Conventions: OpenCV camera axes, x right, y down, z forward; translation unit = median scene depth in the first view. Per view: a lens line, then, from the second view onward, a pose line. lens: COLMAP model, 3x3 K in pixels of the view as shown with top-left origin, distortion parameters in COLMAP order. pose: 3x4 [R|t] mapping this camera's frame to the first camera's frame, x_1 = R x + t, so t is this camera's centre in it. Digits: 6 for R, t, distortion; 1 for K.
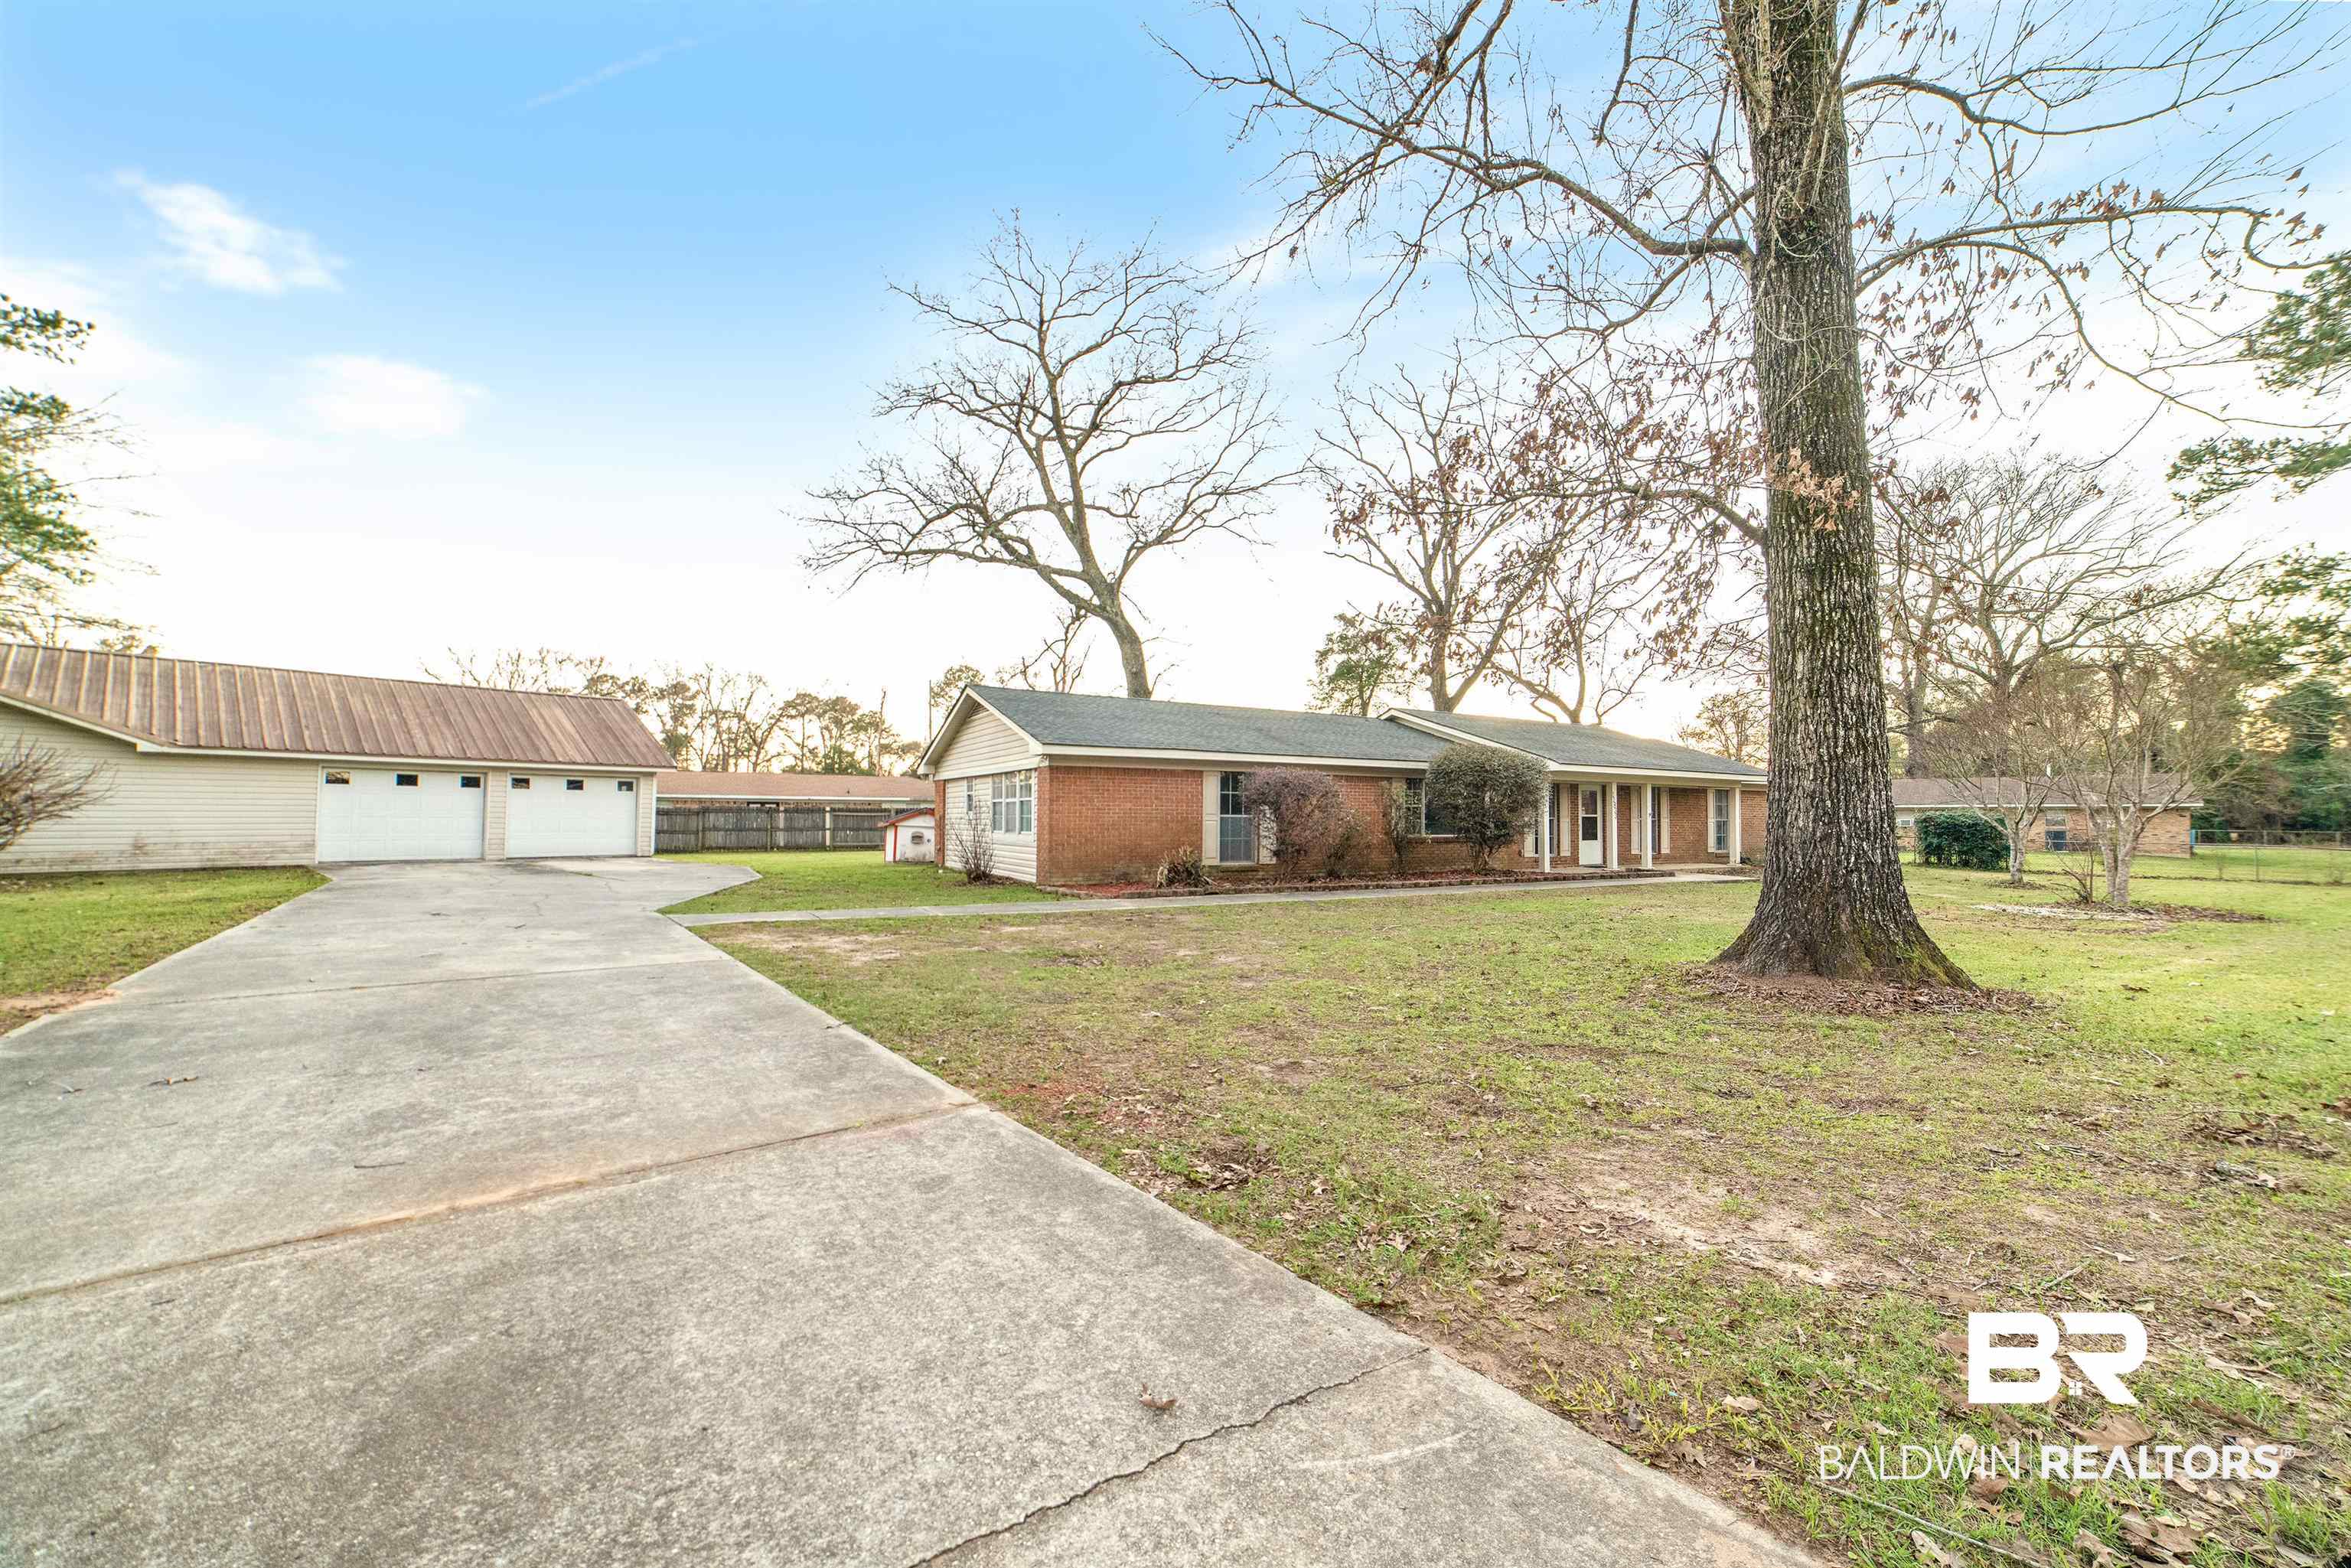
lens RADIAL K [[940.0, 0, 1162.3], [0, 940.0, 758.9], [0, 0, 1]] dist [0.018100, -0.015251]
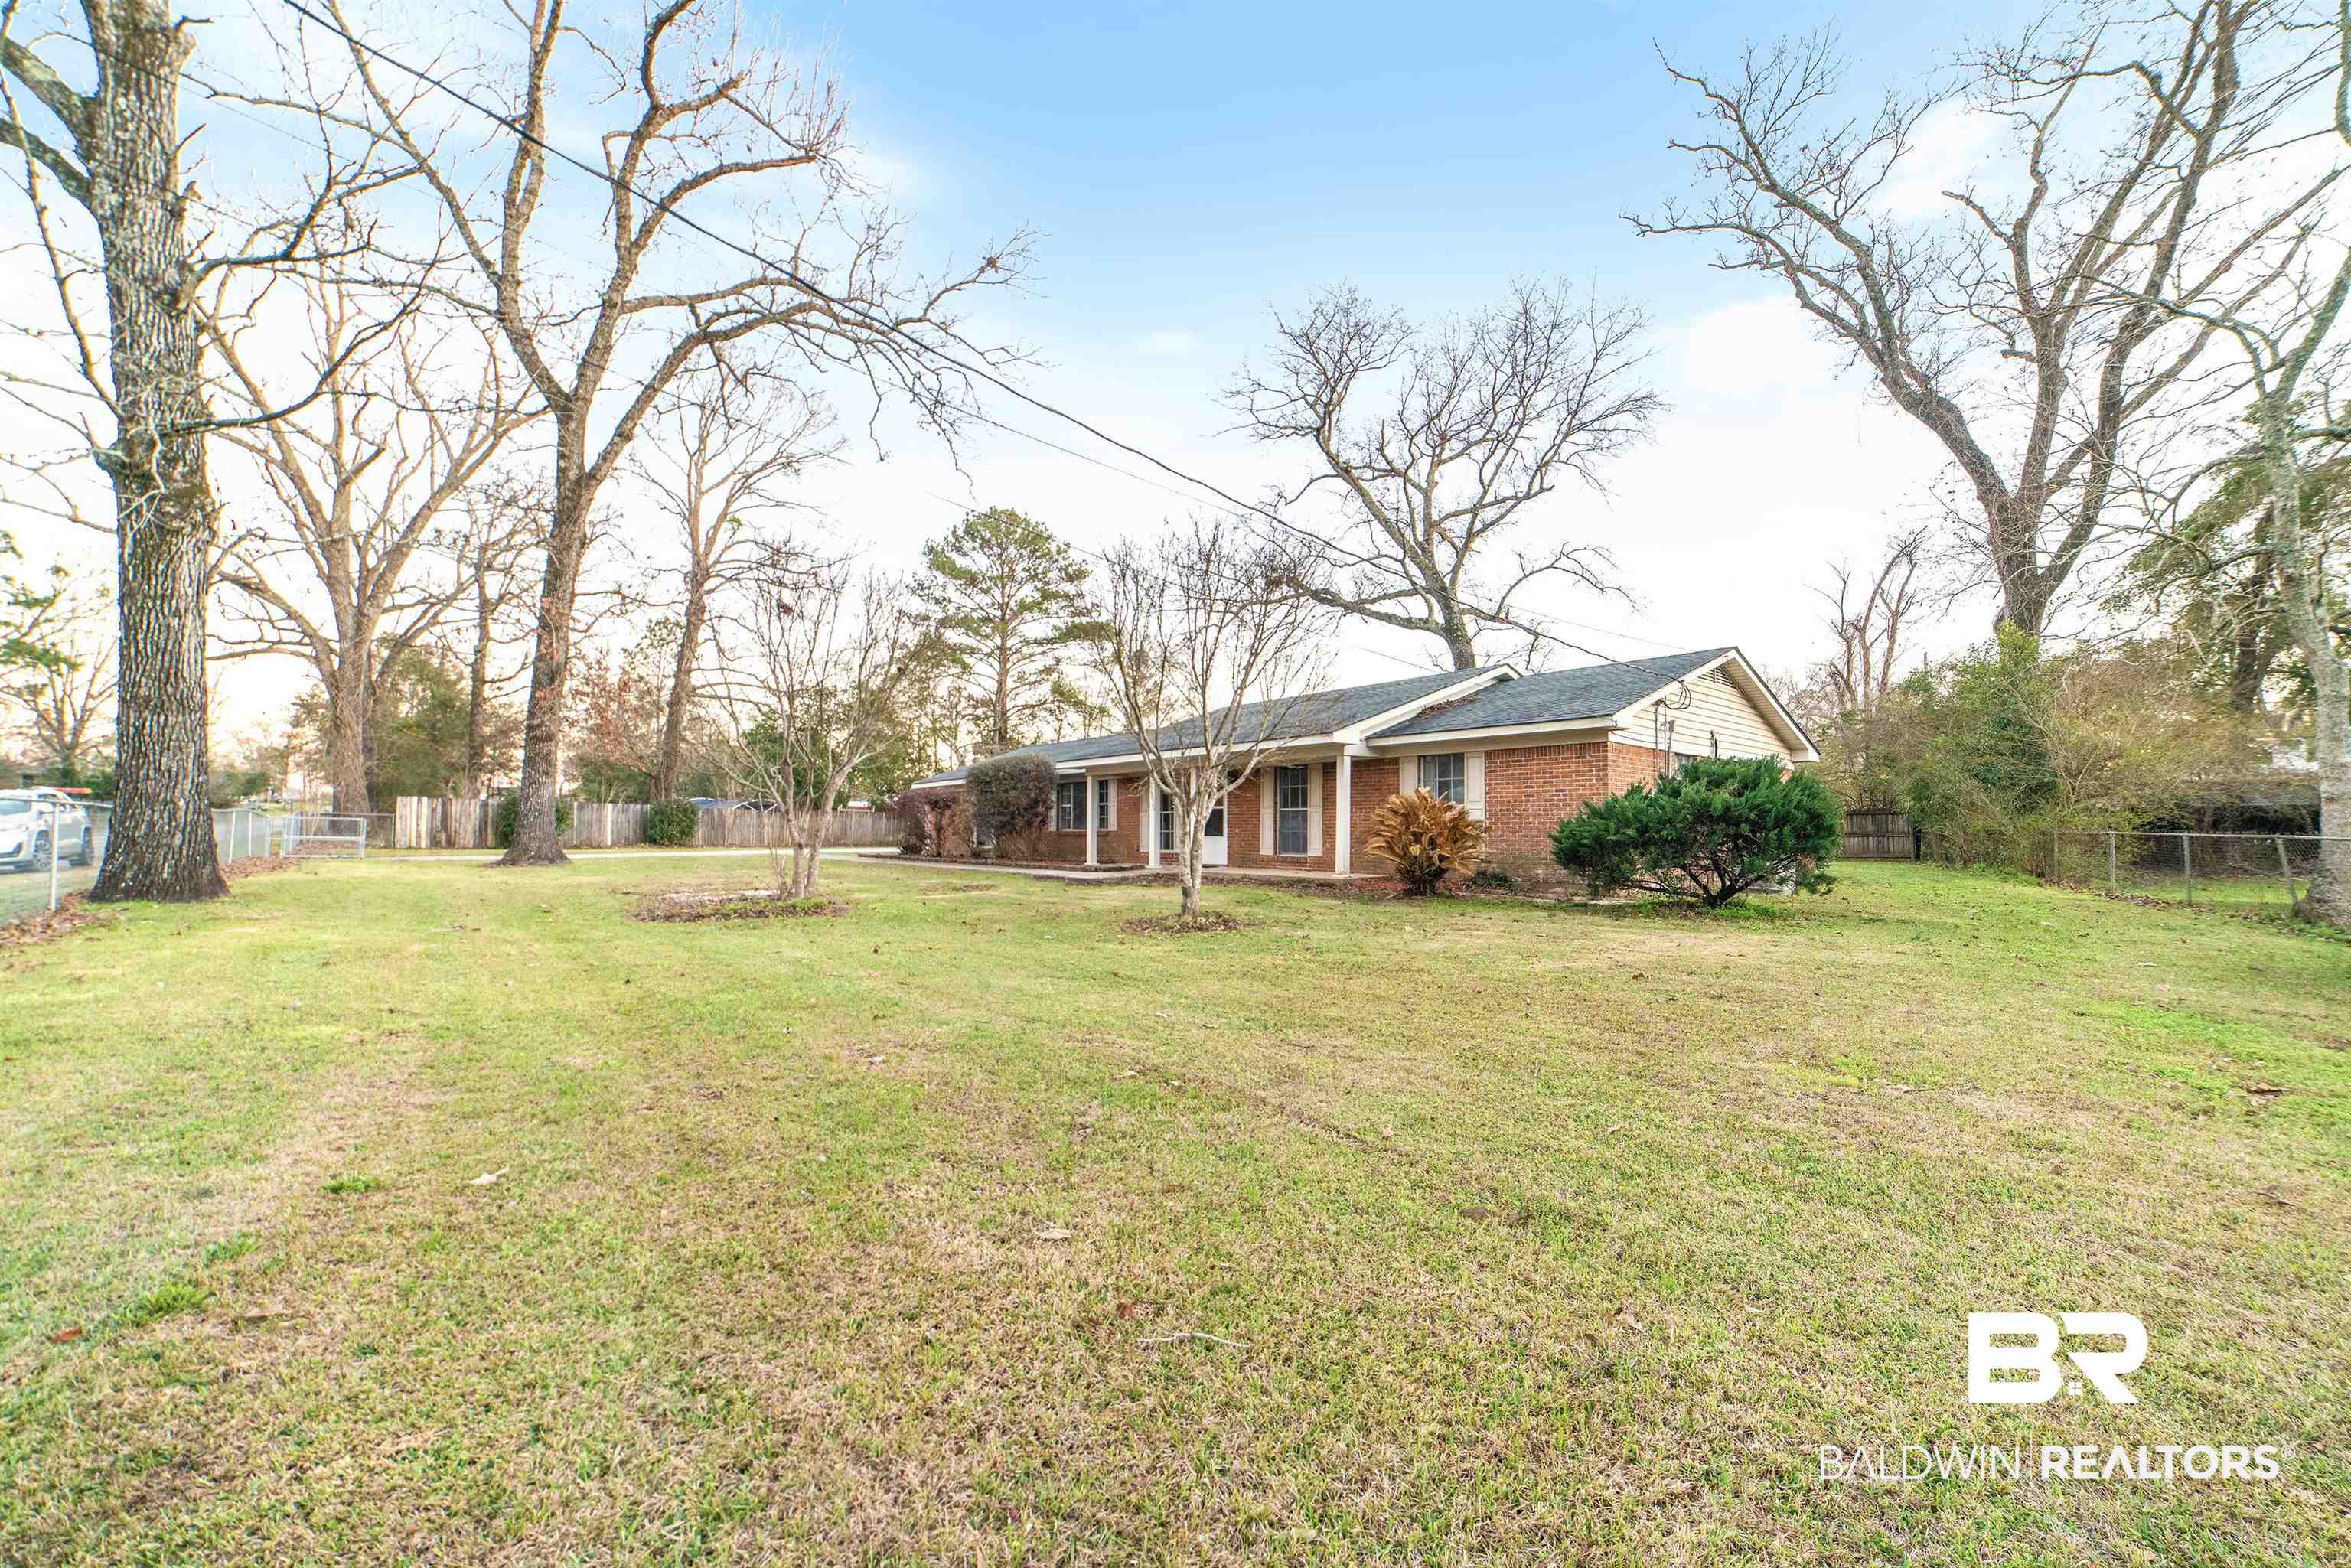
lens RADIAL K [[929.3, 0, 1186.5], [0, 929.3, 752.9], [0, 0, 1]] dist [-0.006900, 0.000431]
pose [[0.178075, -0.090237, -0.979871, 0.866231], [0.050884, 0.995299, -0.082411, 0.055872], [0.982700, -0.035184, 0.181829, 0.552103]]
